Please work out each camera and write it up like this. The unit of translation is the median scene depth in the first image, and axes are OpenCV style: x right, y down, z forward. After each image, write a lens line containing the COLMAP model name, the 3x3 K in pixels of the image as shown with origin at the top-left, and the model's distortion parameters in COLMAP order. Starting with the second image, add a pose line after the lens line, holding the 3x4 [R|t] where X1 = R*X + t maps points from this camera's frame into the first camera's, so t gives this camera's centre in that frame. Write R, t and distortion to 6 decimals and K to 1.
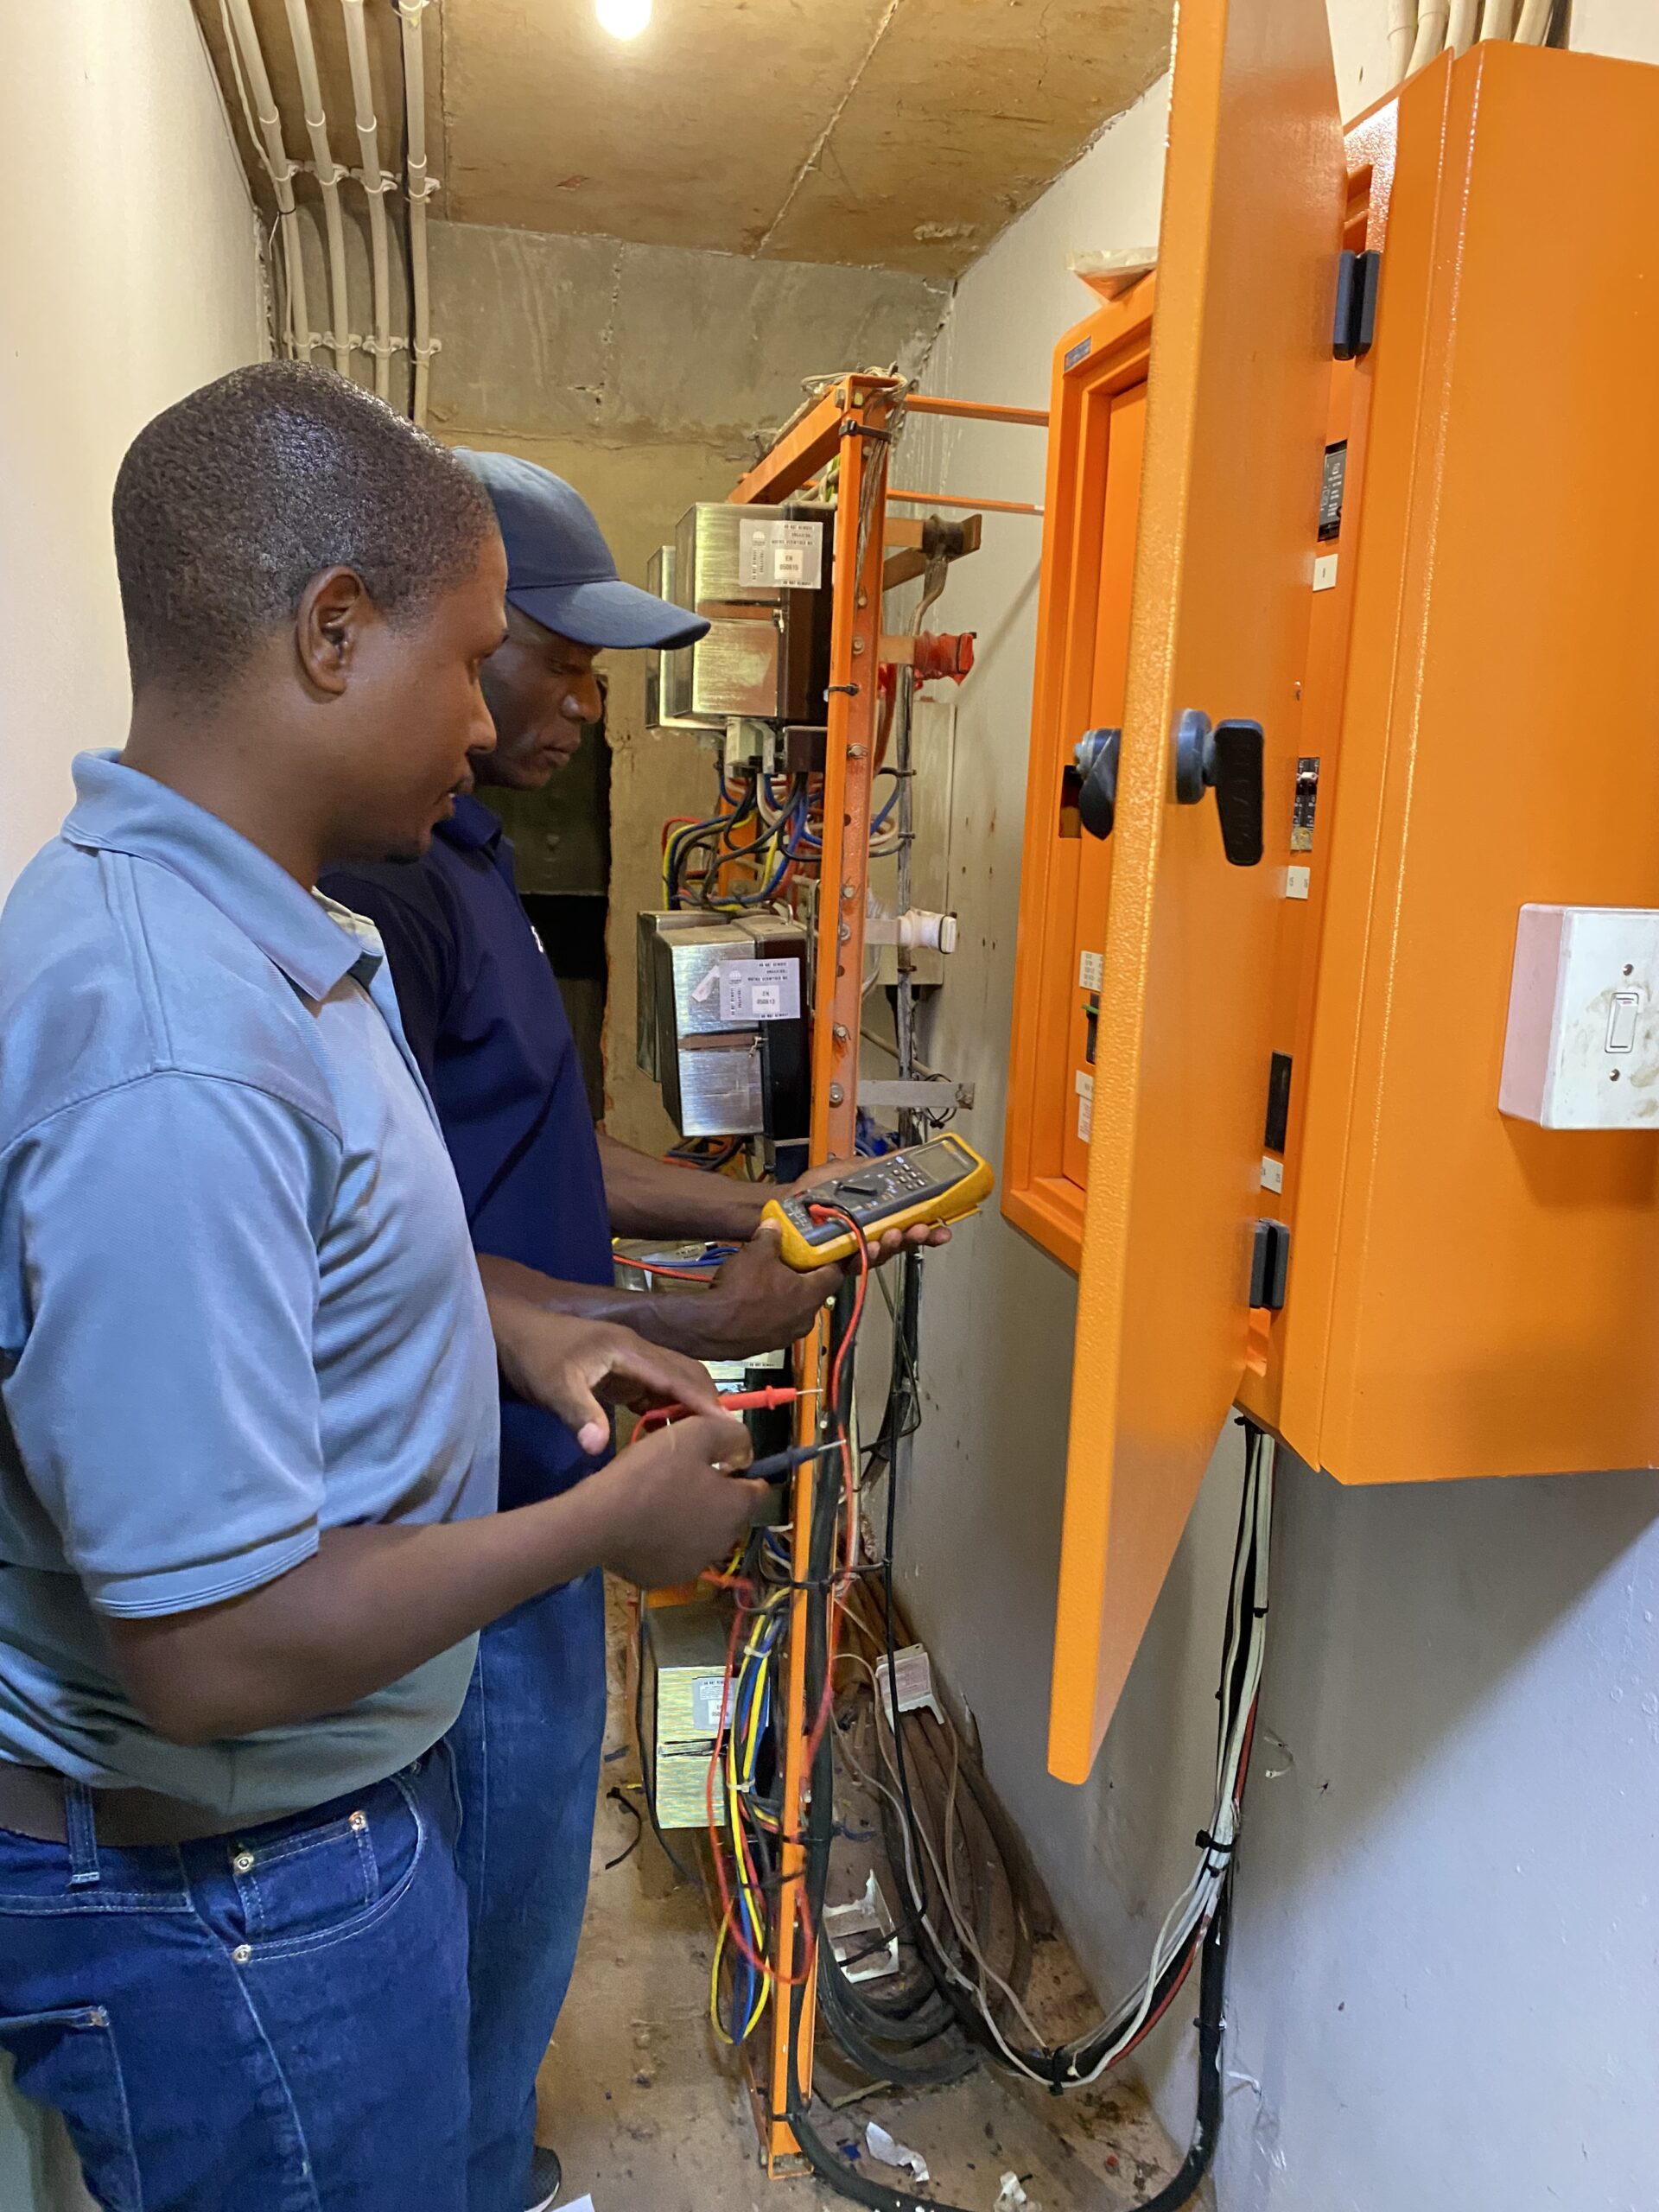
lens RADIAL K [[1680.0, 0, 825.3], [0, 1680.0, 1098.0], [0, 0, 1]] dist [0.015673, -0.013096]
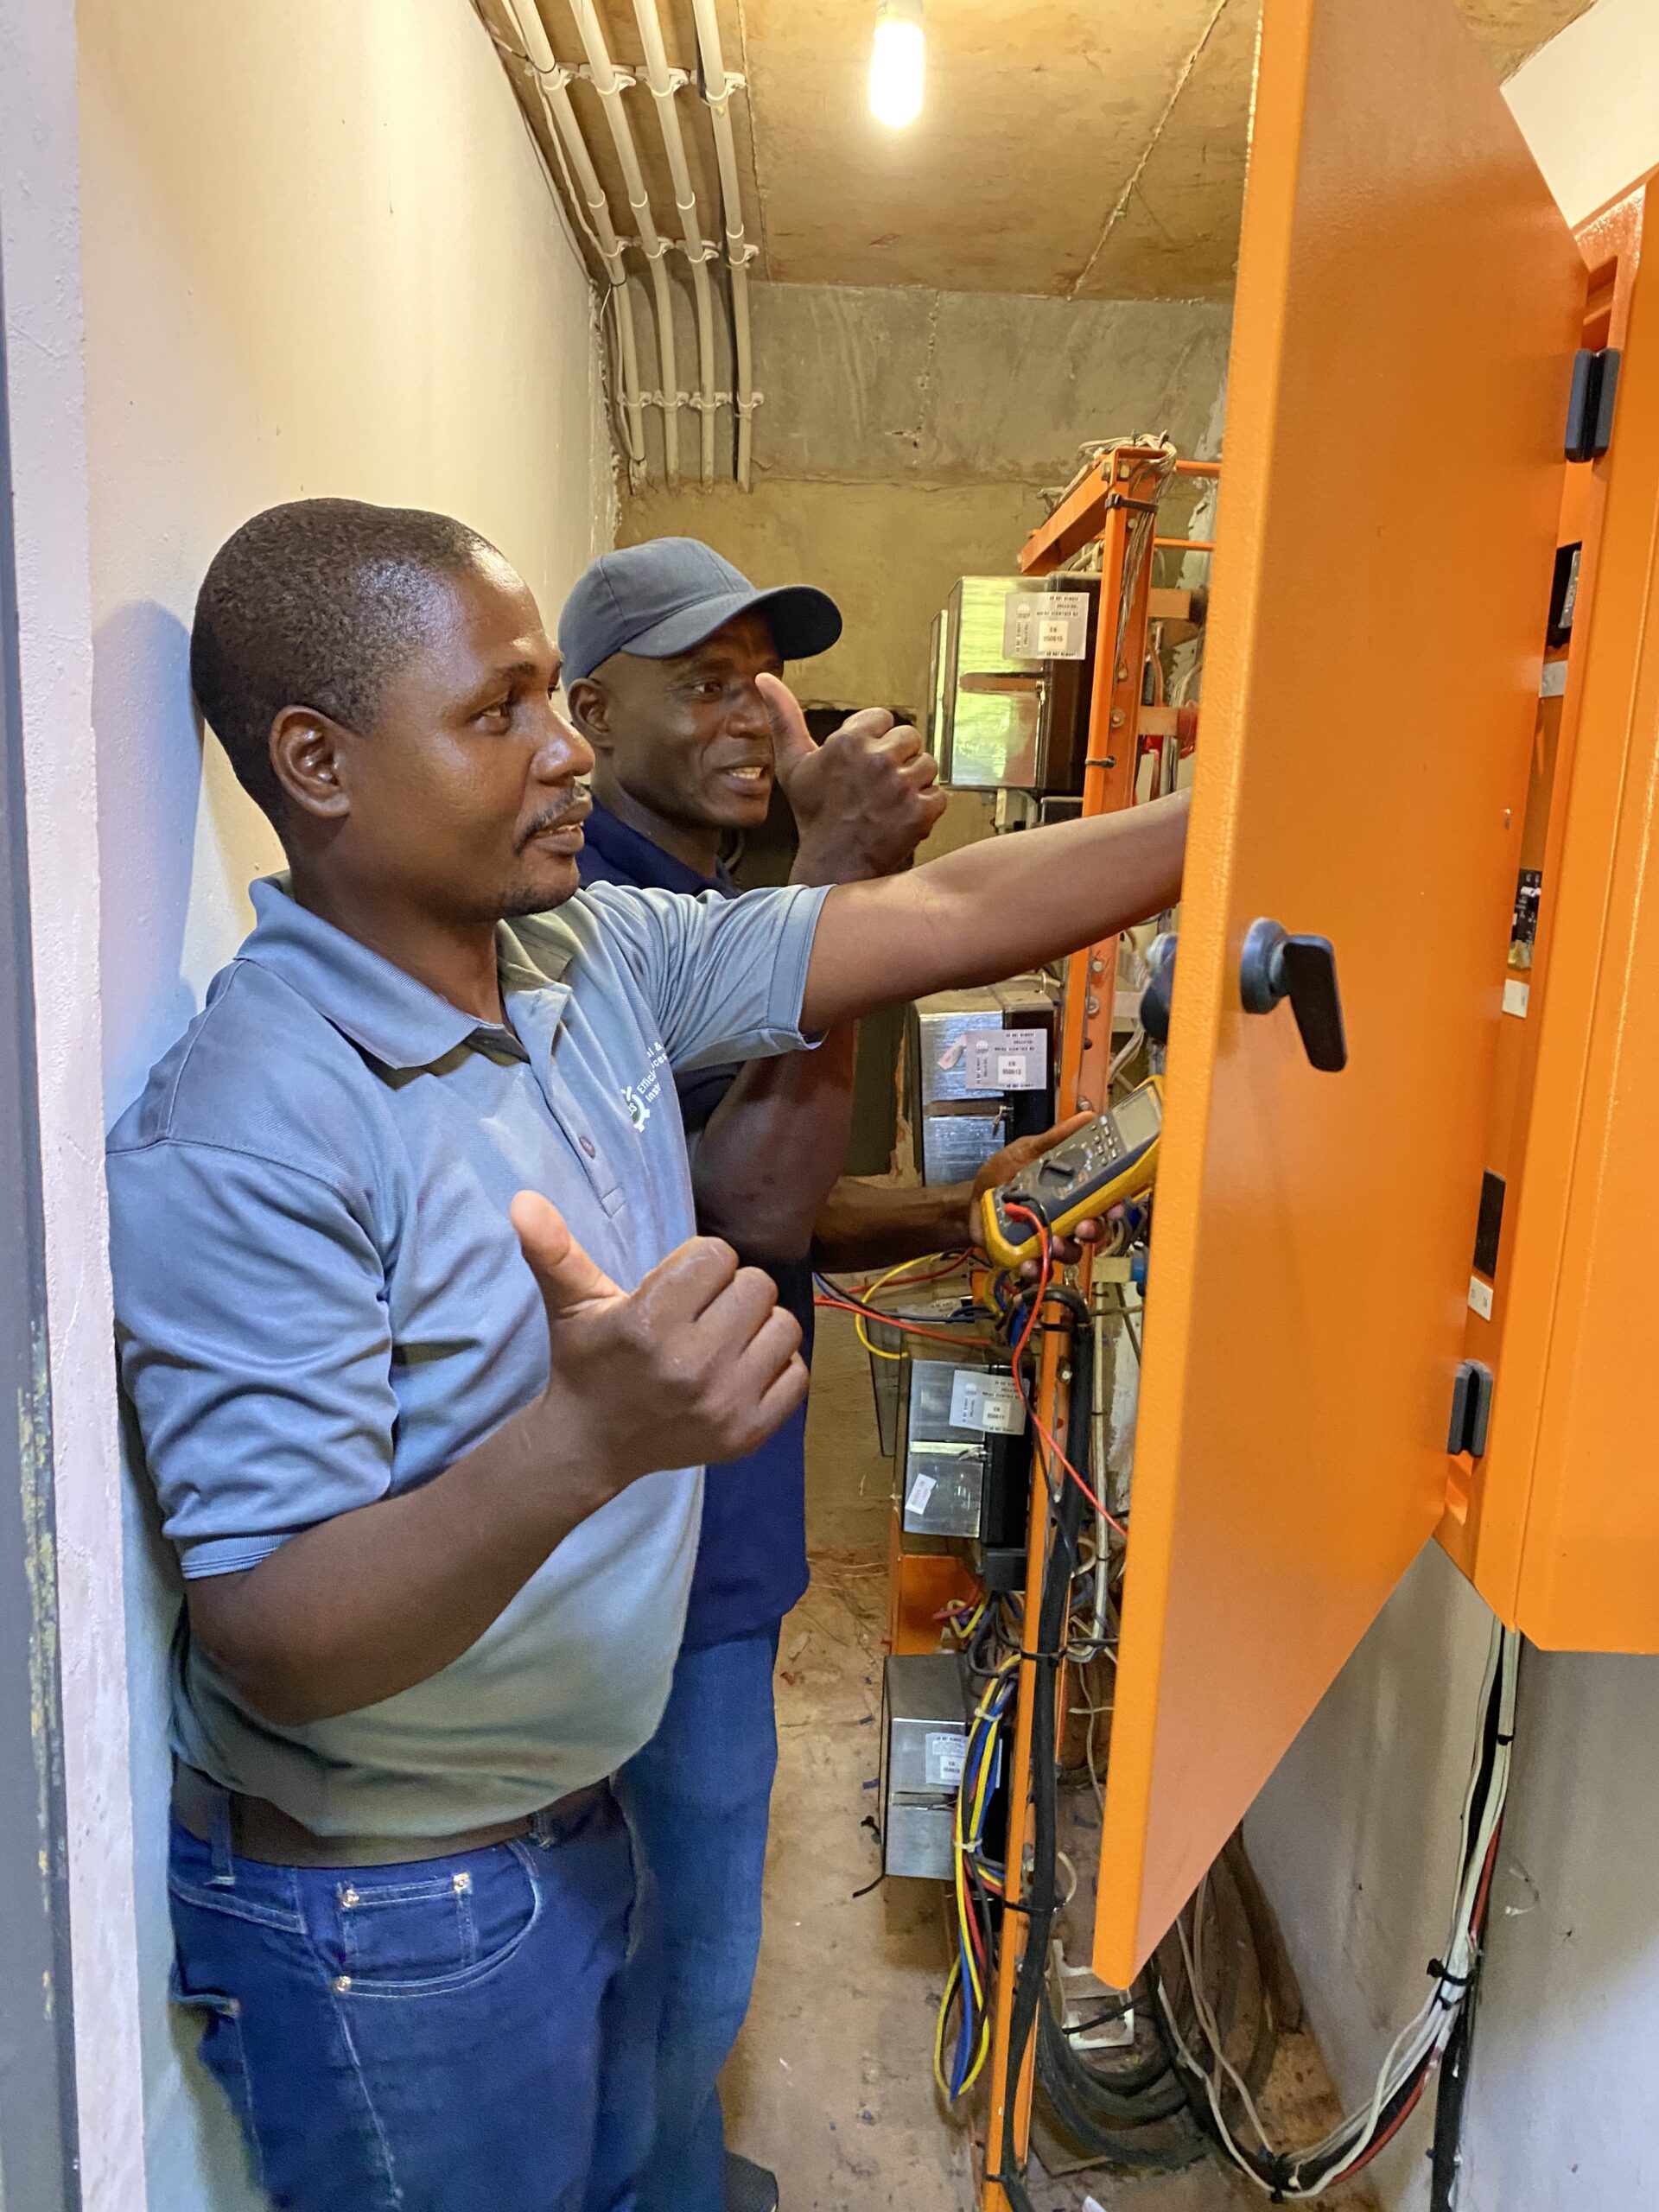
lens RADIAL K [[1680.0, 0, 838.1], [0, 1680.0, 1106.3], [0, 0, 1]] dist [0.015673, -0.013096]
pose [[0.979959, 0.040278, -0.195084, 0.050047], [-0.039331, 0.999188, 0.008730, -0.035847], [0.195277, -0.000883, 0.980748, -0.001636]]
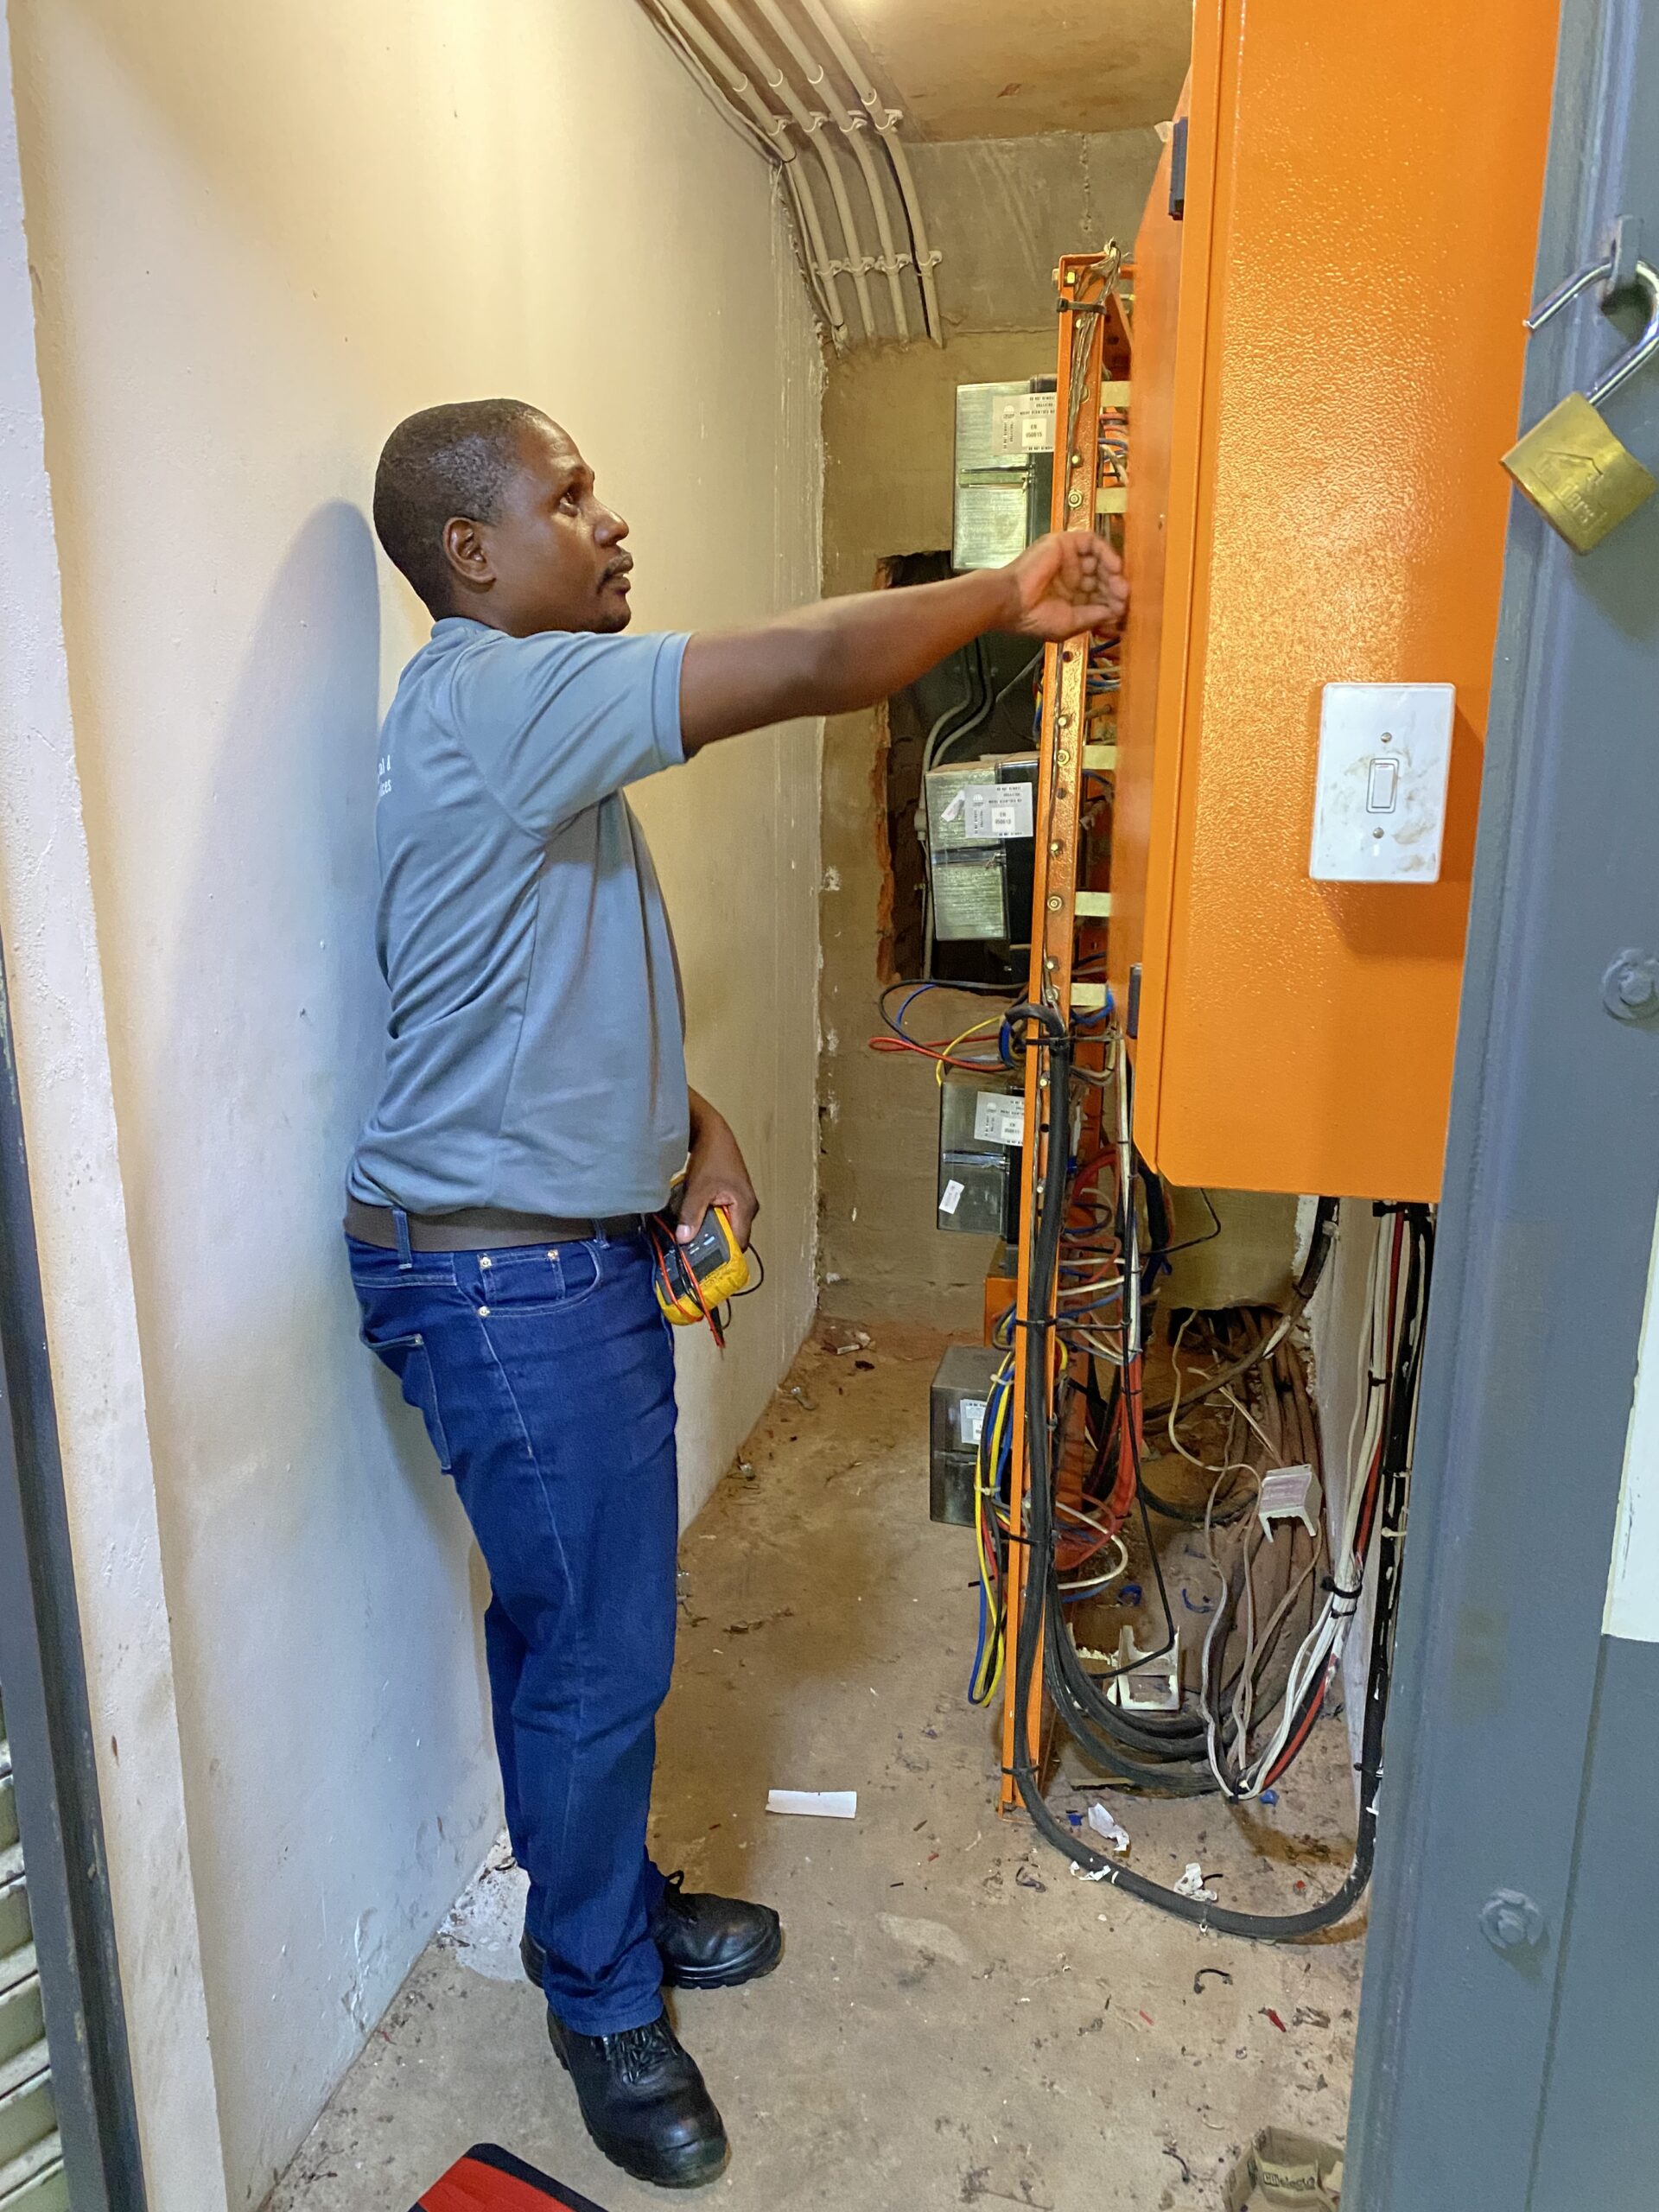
lens RADIAL K [[1680.0, 0, 863.5], [0, 1680.0, 1121.7], [0, 0, 1]] dist [0.015673, -0.013096]
pose [[0.909835, 0.072285, -0.408626, 0.317401], [-0.043061, 0.995842, 0.080284, 0.052583], [0.412730, -0.055449, 0.909164, -0.095934]]
